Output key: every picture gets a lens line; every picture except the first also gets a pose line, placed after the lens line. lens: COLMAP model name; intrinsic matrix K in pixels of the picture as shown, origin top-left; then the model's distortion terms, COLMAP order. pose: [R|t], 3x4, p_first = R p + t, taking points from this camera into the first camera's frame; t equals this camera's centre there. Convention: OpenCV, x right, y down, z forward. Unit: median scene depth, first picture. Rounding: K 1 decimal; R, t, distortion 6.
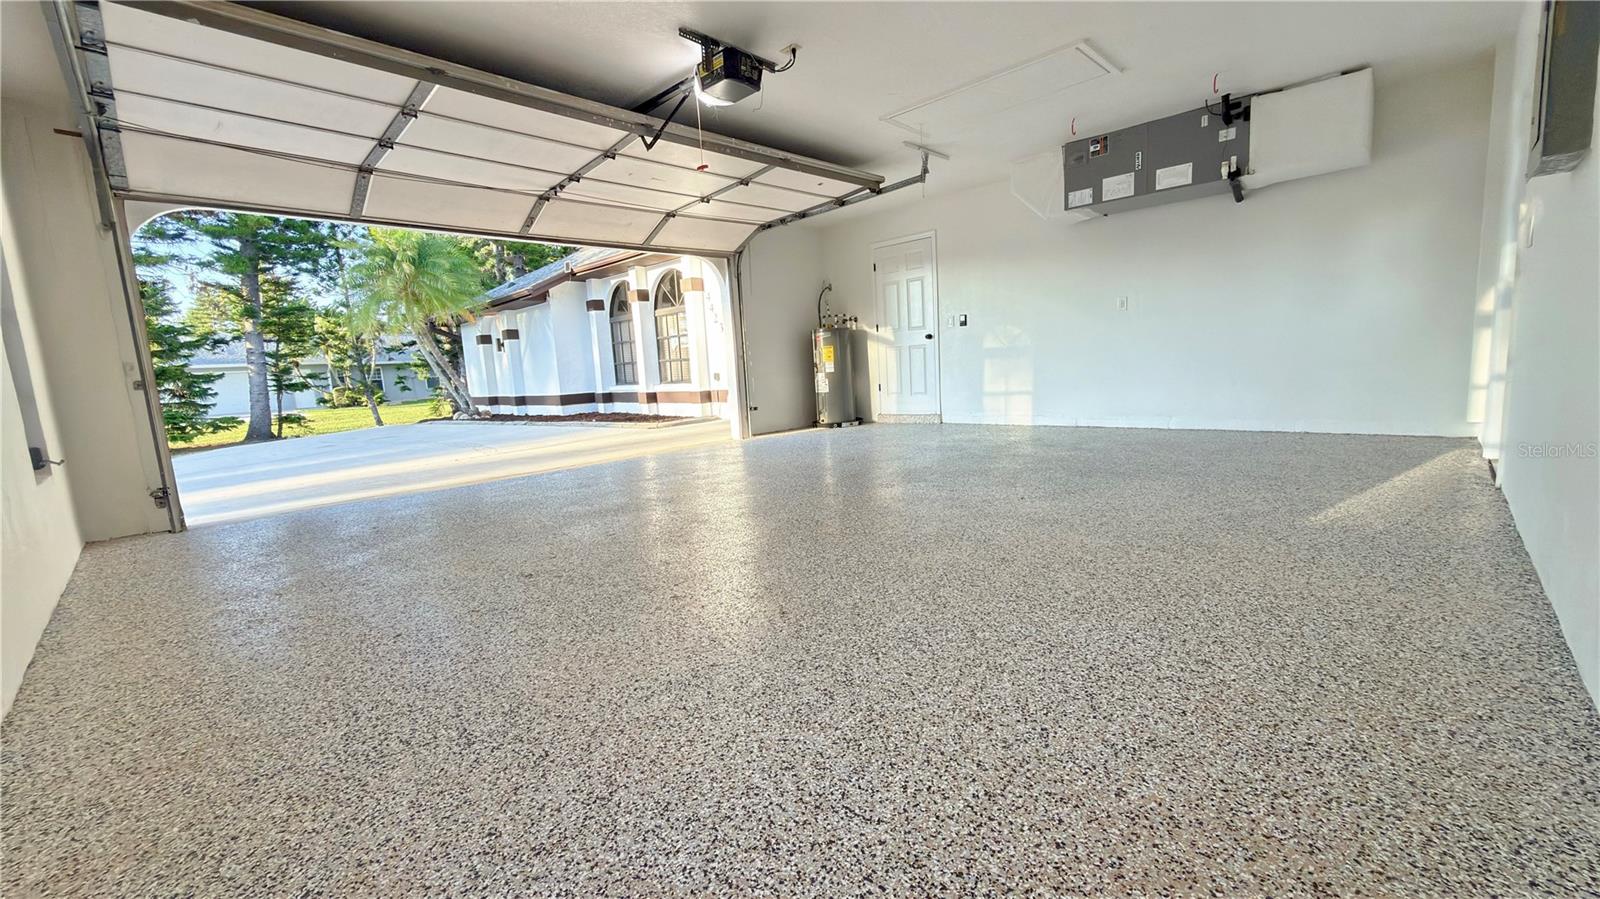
lens RADIAL K [[635.3, 0, 791.1], [0, 635.3, 443.6], [0, 0, 1]] dist [0.002485, 0.000006]
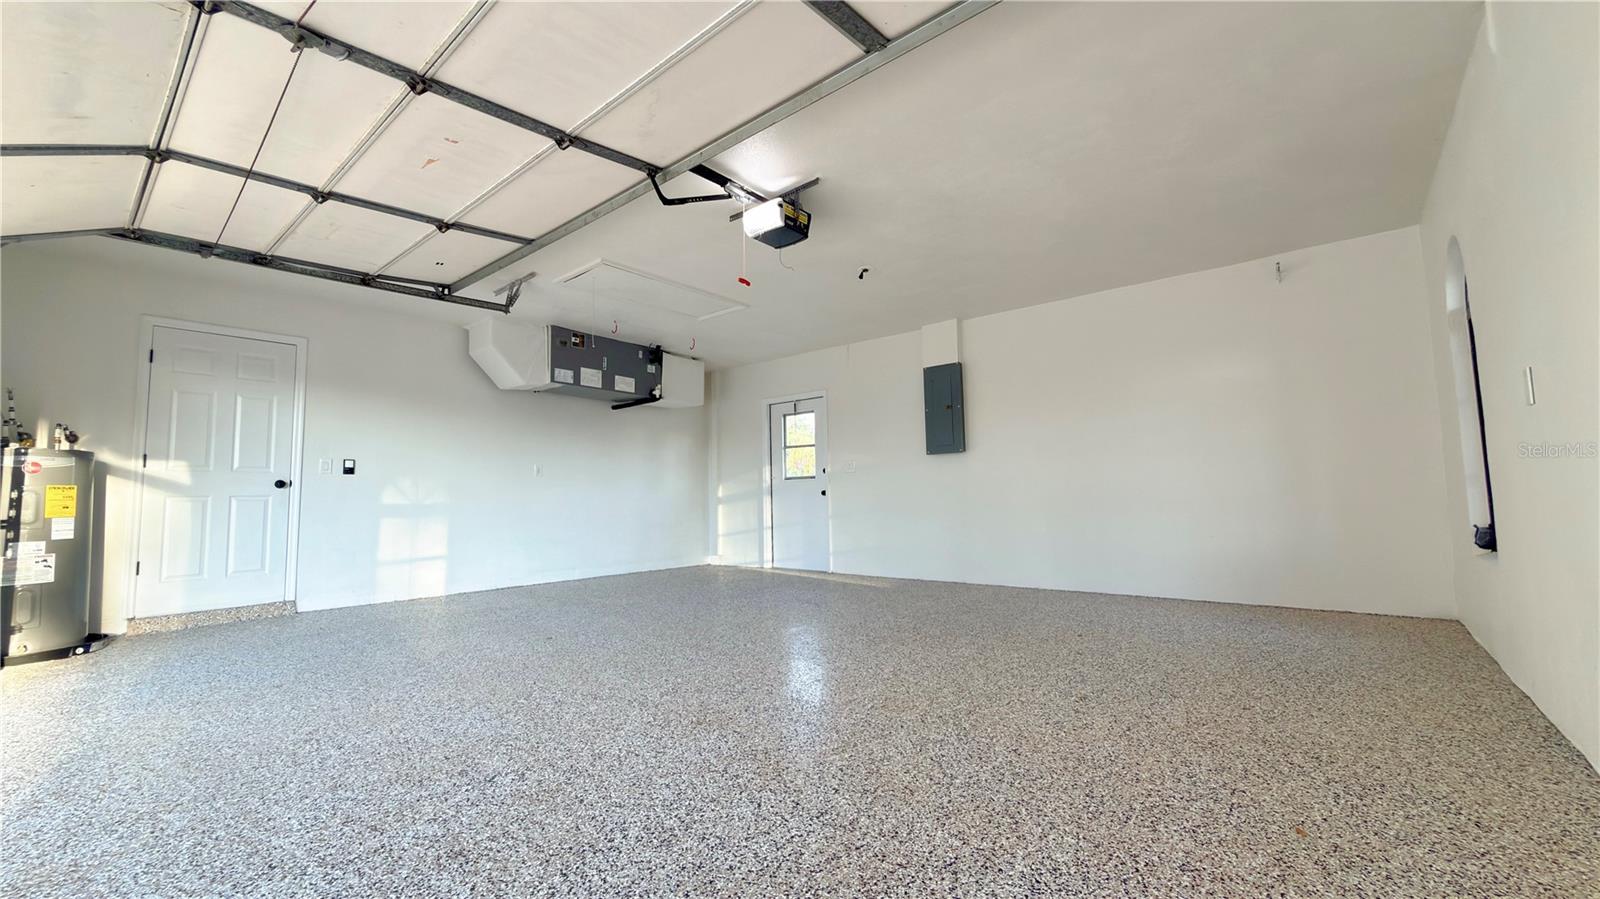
lens RADIAL K [[635.3, 0, 800.0], [0, 635.3, 443.1], [0, 0, 1]] dist [0.002485, 0.000006]
pose [[-0.081807, 0.146371, 0.985841, -0.677956], [0.146386, 0.980194, -0.133385, -0.054354], [-0.985839, 0.133402, -0.101614, 0.709612]]
